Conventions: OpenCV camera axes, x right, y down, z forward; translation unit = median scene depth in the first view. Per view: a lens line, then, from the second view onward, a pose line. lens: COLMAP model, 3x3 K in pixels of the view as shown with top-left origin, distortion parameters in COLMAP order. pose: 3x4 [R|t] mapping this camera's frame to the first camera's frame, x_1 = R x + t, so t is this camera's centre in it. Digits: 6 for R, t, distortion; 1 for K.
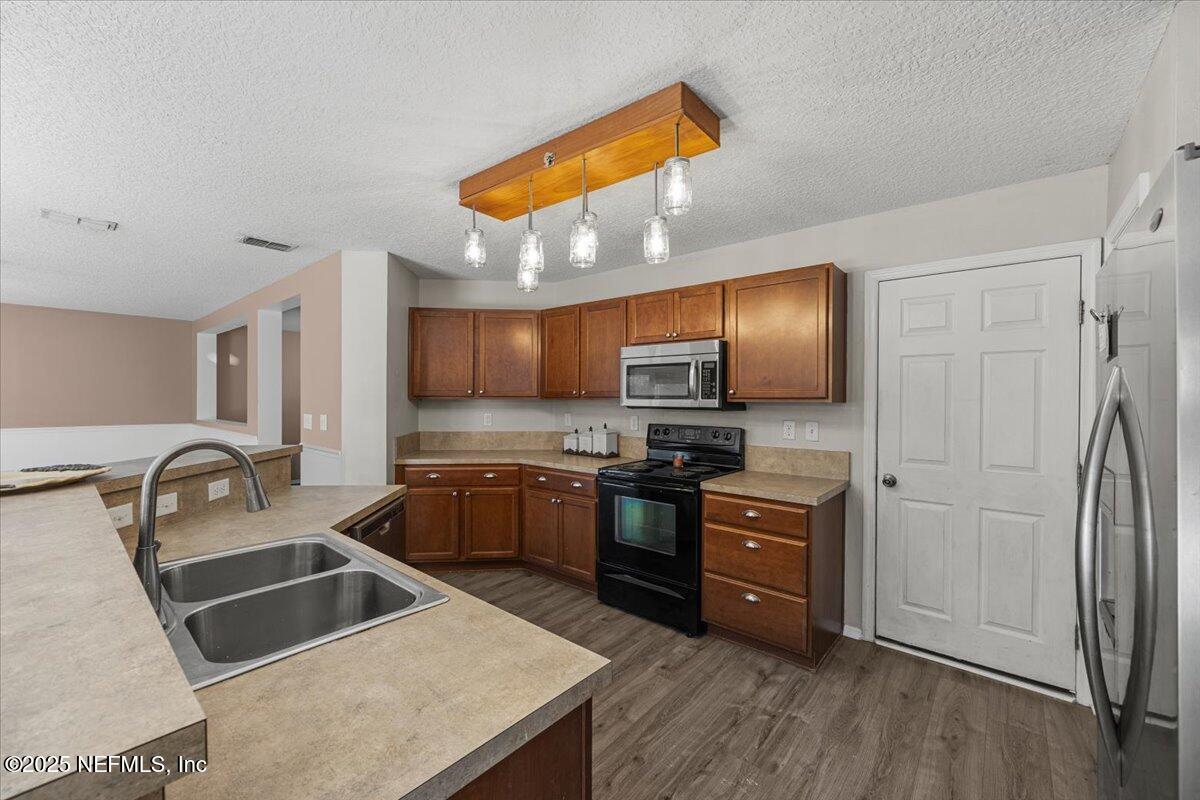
lens RADIAL K [[476.7, 0, 595.3], [0, 476.7, 400.4], [0, 0, 1]] dist [-0.015570, 0.000016]
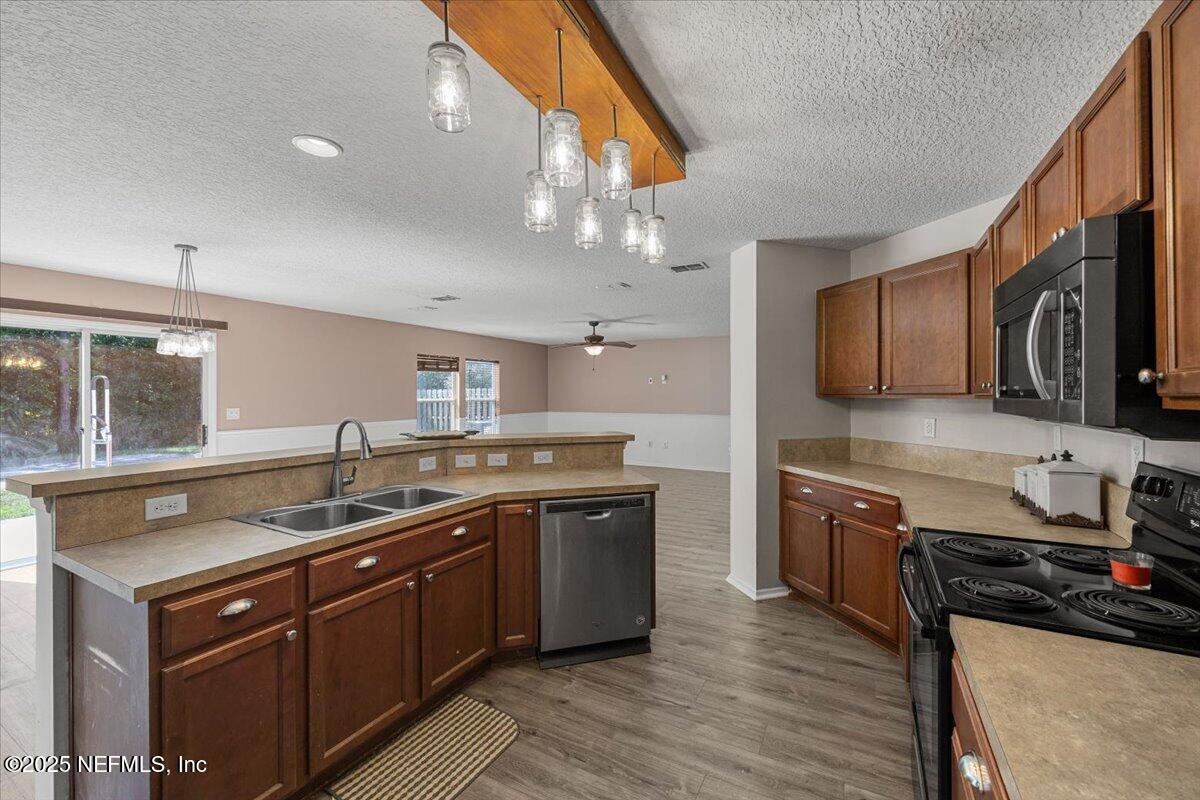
lens RADIAL K [[479.7, 0, 604.1], [0, 479.7, 396.8], [0, 0, 1]] dist [-0.001415, 0.000054]
pose [[0.215031, 0.000381, -0.976607, 0.438875], [-0.003718, 0.999993, -0.000429, -0.002630], [0.976600, 0.003723, 0.215031, 0.524951]]
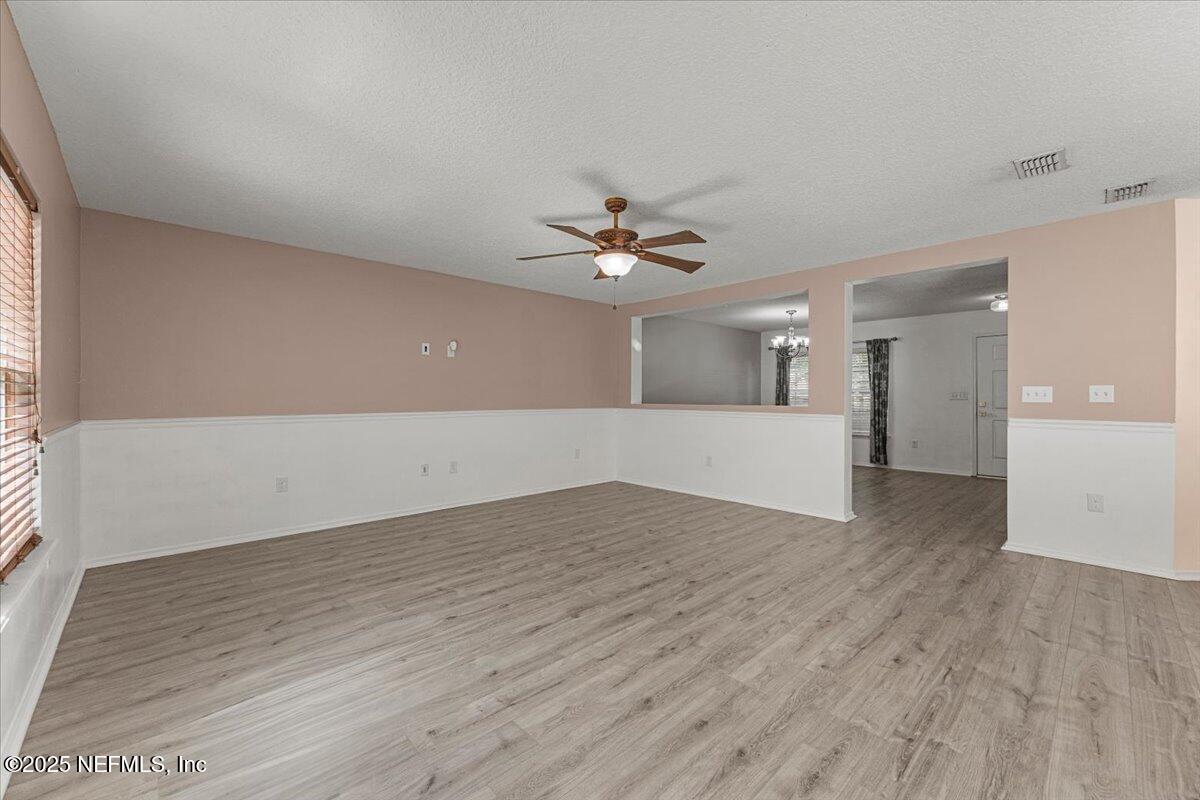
lens RADIAL K [[484.2, 0, 598.0], [0, 484.2, 397.0], [0, 0, 1]] dist [-0.001584, 0.000334]
pose [[0.994184, -0.004499, -0.107599, -1.552834], [0.004101, 0.999984, -0.003920, 0.056939], [0.107615, 0.003456, 0.994187, -0.013264]]
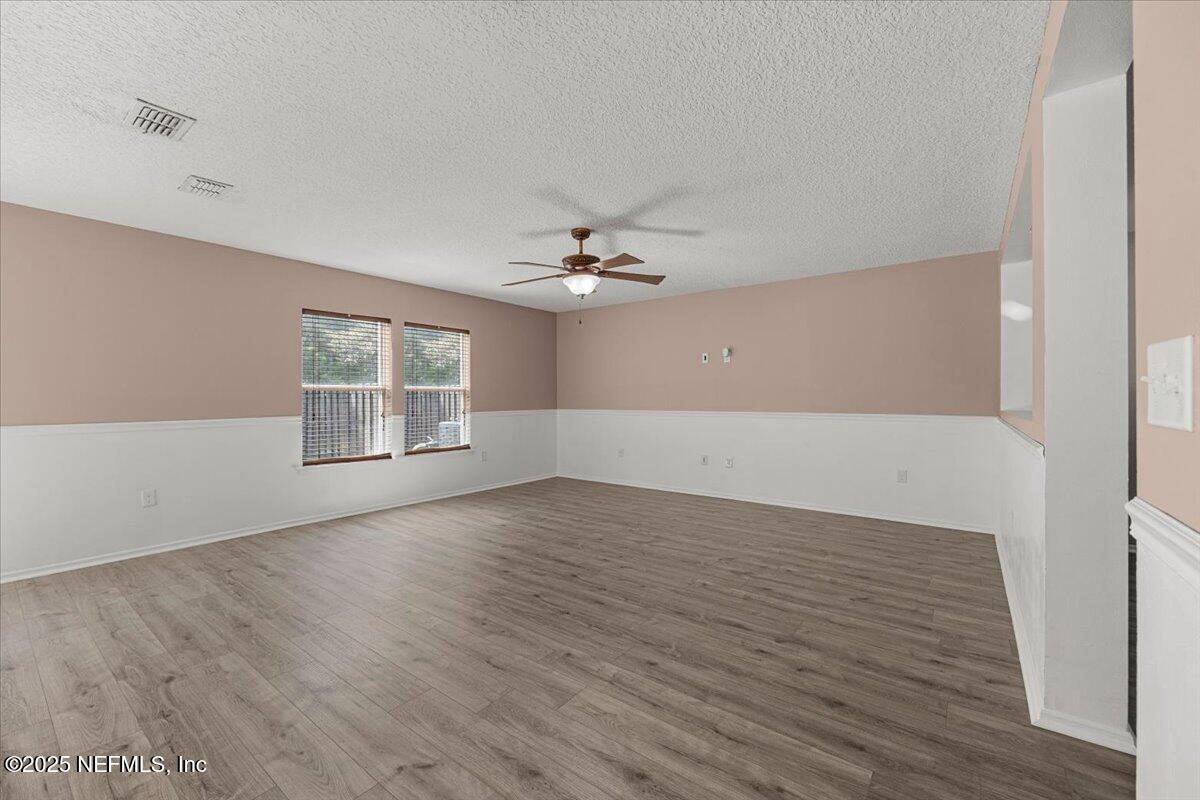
lens RADIAL K [[484.2, 0, 598.0], [0, 484.2, 397.0], [0, 0, 1]] dist [-0.001584, 0.000334]
pose [[0.054522, -0.007738, -0.998483, -0.513202], [-0.002717, 0.999965, -0.007898, 0.057750], [0.998509, 0.003144, 0.054499, 0.911853]]
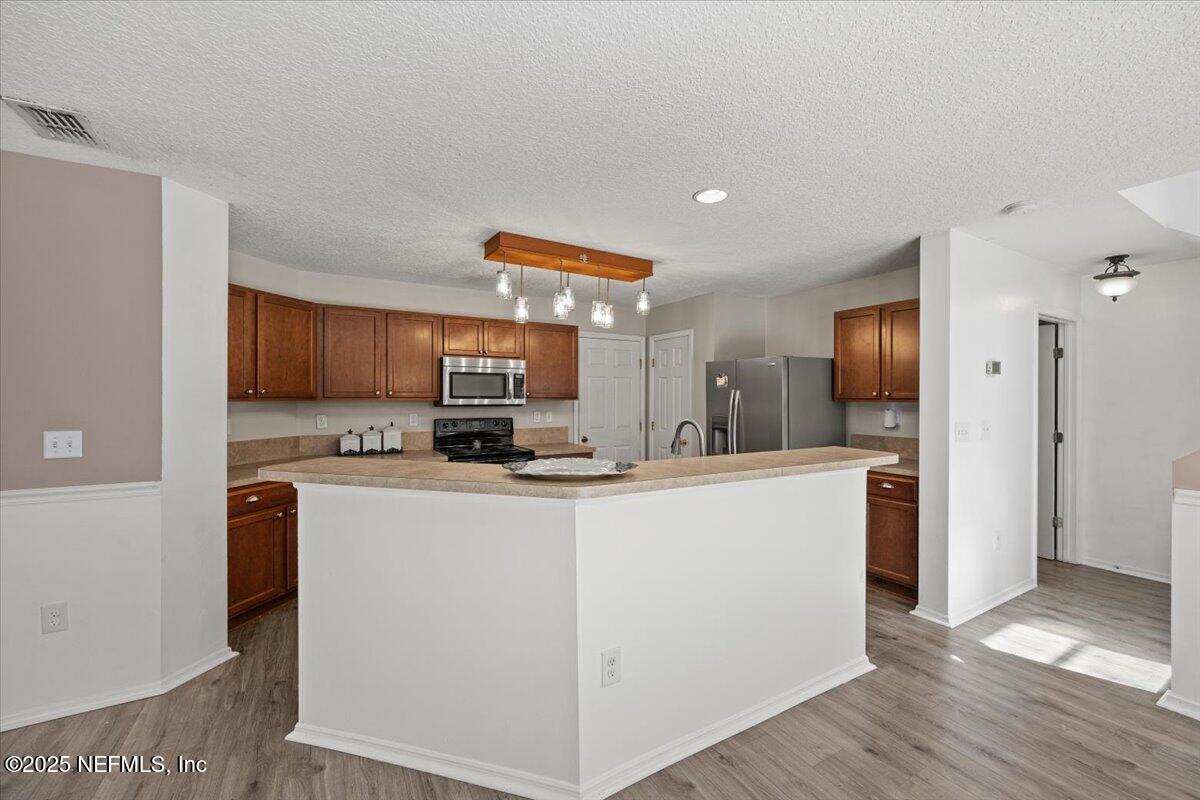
lens RADIAL K [[479.7, 0, 604.1], [0, 479.7, 396.8], [0, 0, 1]] dist [-0.001415, 0.000054]
pose [[0.328887, -0.004793, 0.944357, -0.984939], [0.006570, 0.999975, 0.002787, -0.009739], [-0.944346, 0.005288, 0.328910, 0.210433]]
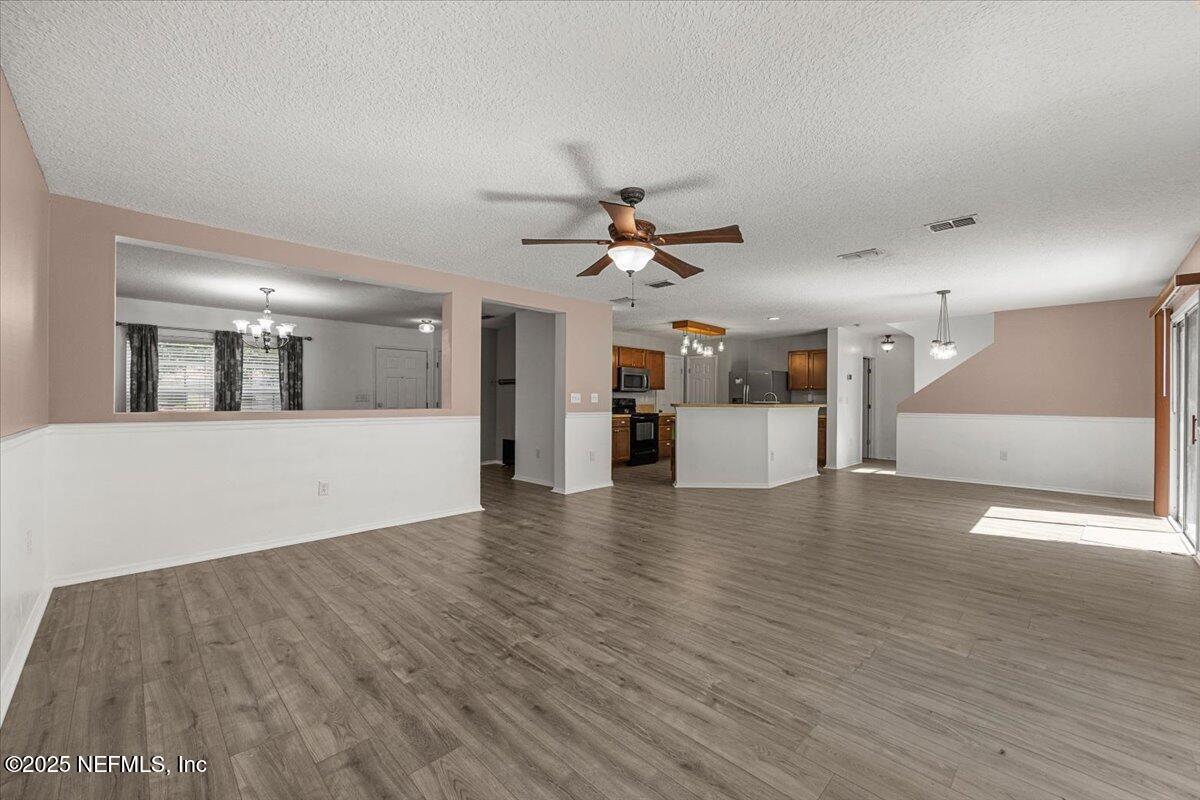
lens RADIAL K [[479.7, 0, 604.1], [0, 479.7, 396.8], [0, 0, 1]] dist [-0.001415, 0.000054]
pose [[0.076034, 0.000018, 0.997105, -2.503585], [0.000556, 1.000000, -0.000061, 0.045730], [-0.997105, 0.000559, 0.076034, 0.915305]]
